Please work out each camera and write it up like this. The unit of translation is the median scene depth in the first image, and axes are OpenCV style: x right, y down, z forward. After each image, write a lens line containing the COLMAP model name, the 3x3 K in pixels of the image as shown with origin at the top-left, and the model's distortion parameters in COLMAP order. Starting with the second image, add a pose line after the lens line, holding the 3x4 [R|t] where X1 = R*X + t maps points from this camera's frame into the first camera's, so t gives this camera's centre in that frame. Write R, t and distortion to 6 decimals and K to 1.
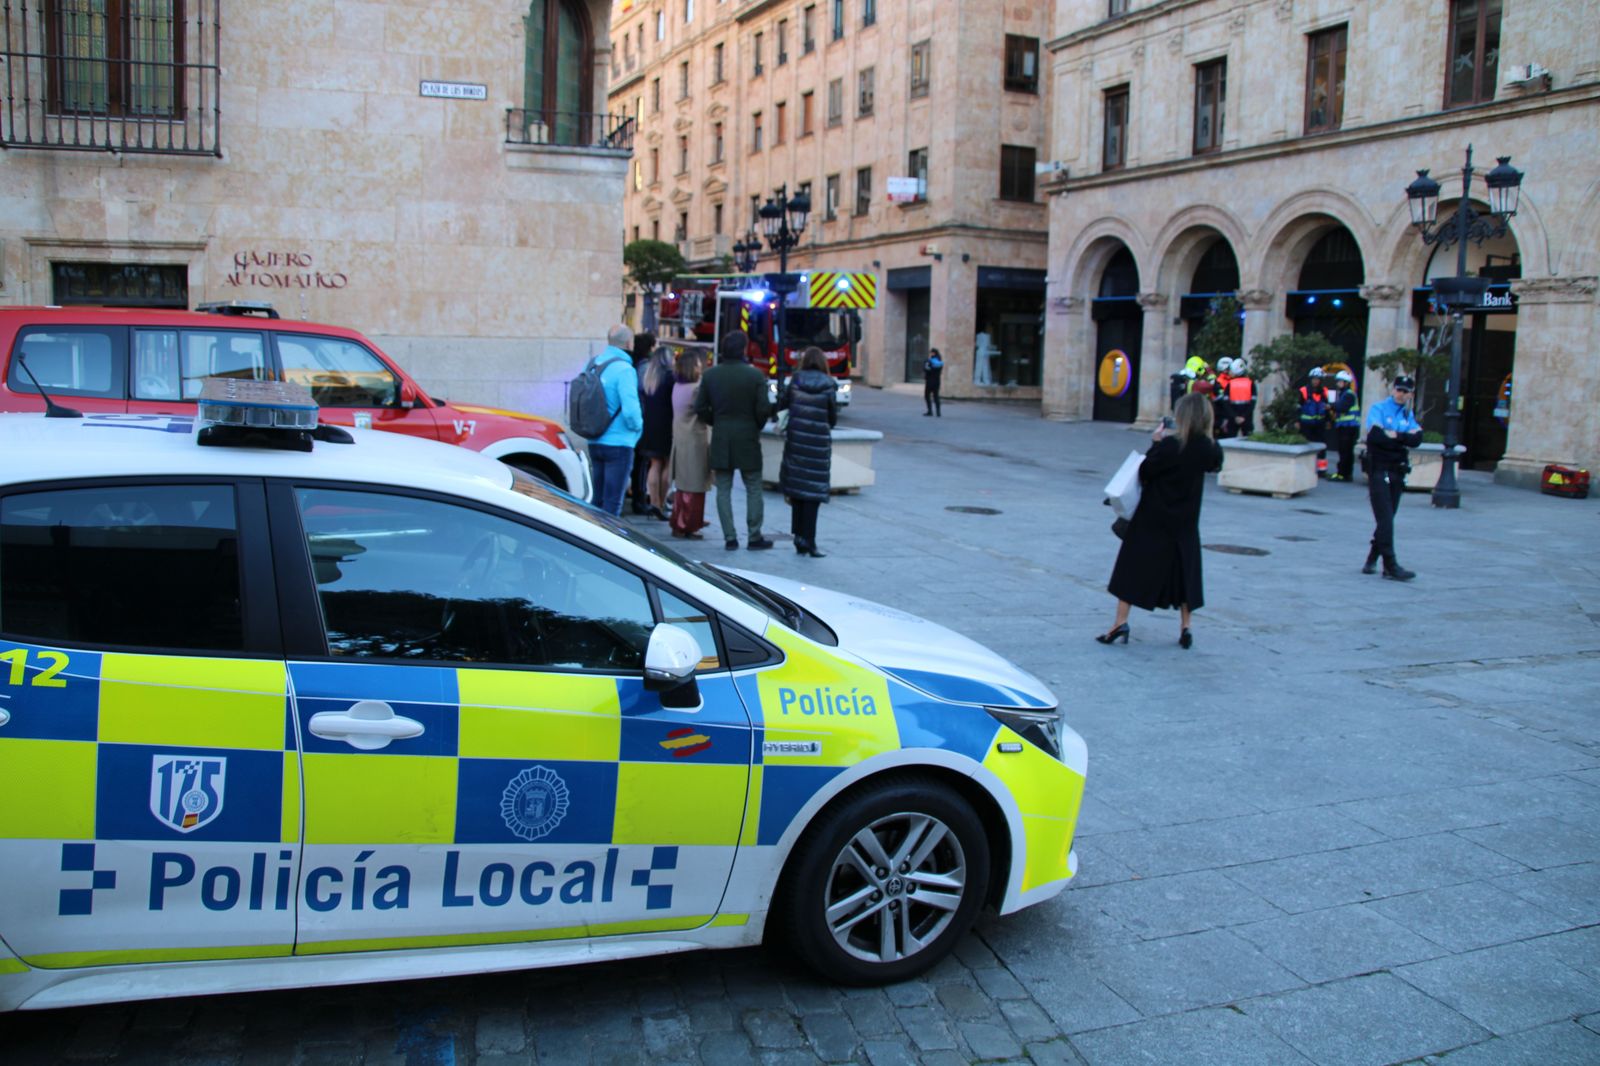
lens RADIAL K [[1324.6, 0, 800.0], [0, 1324.6, 533.0], [0, 0, 1]] dist [-0.162646, 0.129060]
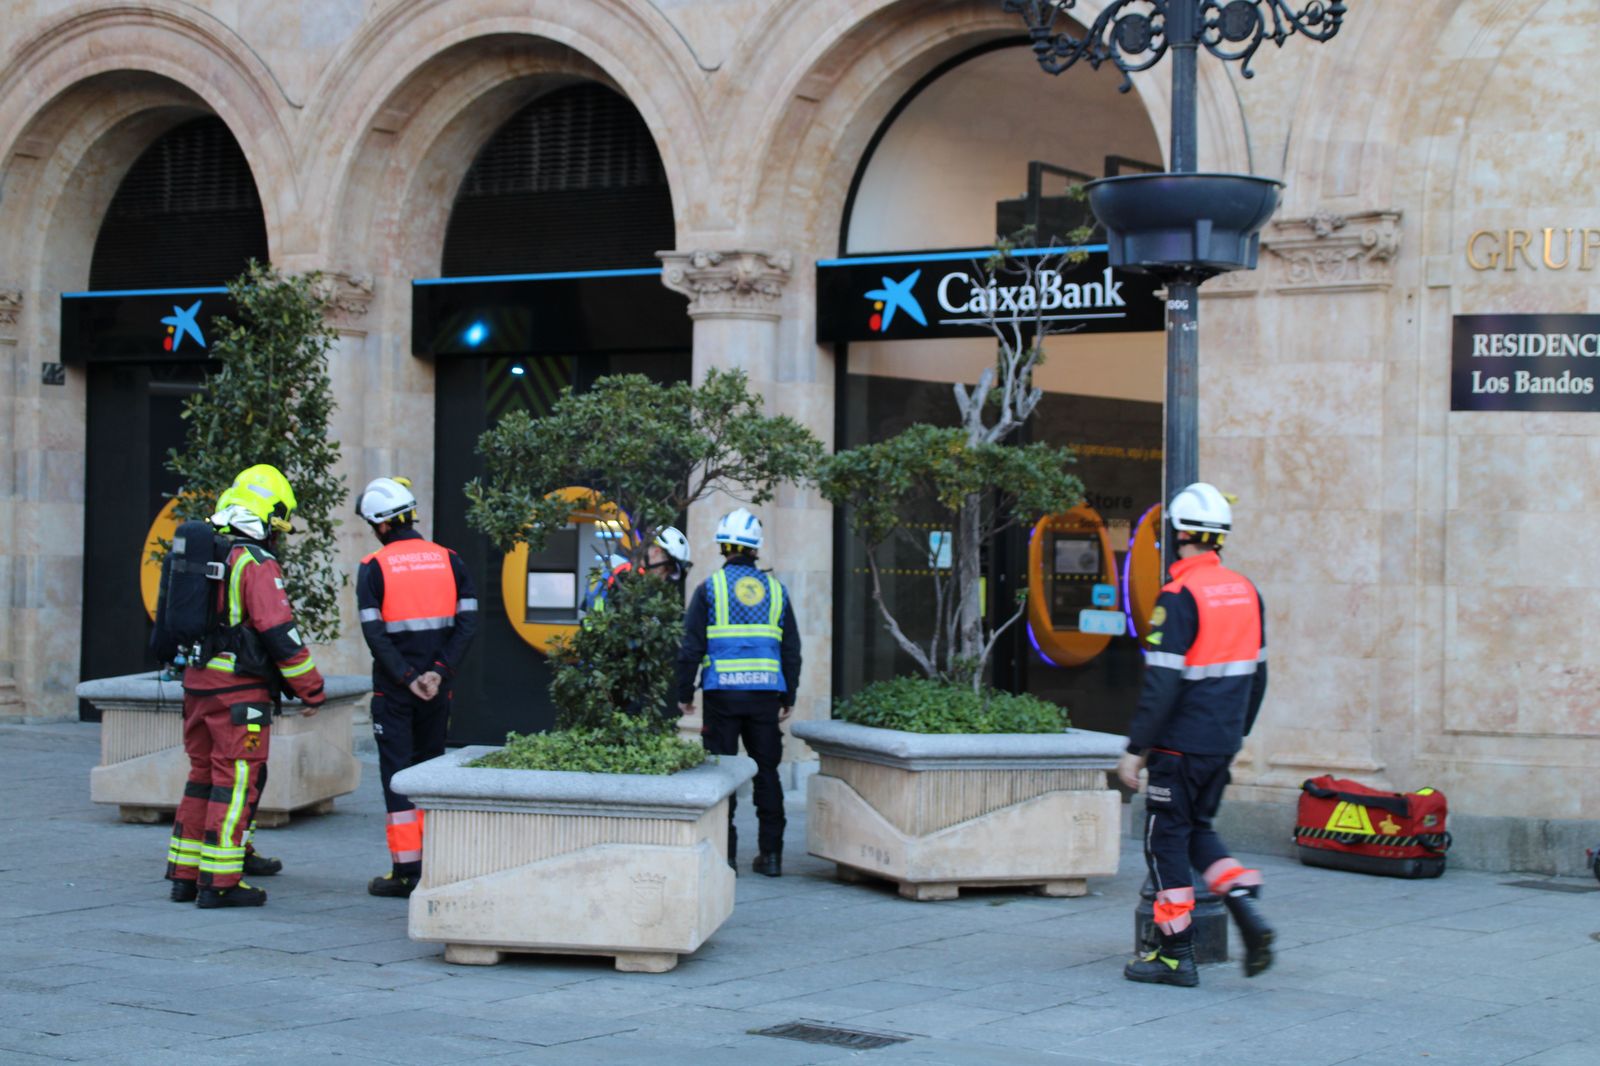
lens RADIAL K [[3035.1, 0, 800.0], [0, 3035.1, 533.0], [0, 0, 1]] dist [0.225430, 0.275721]
pose [[0.843647, -0.010788, 0.536791, 0.045401], [0.078342, 0.991571, -0.103198, -0.038532], [-0.531153, 0.129116, 0.837380, 0.342668]]
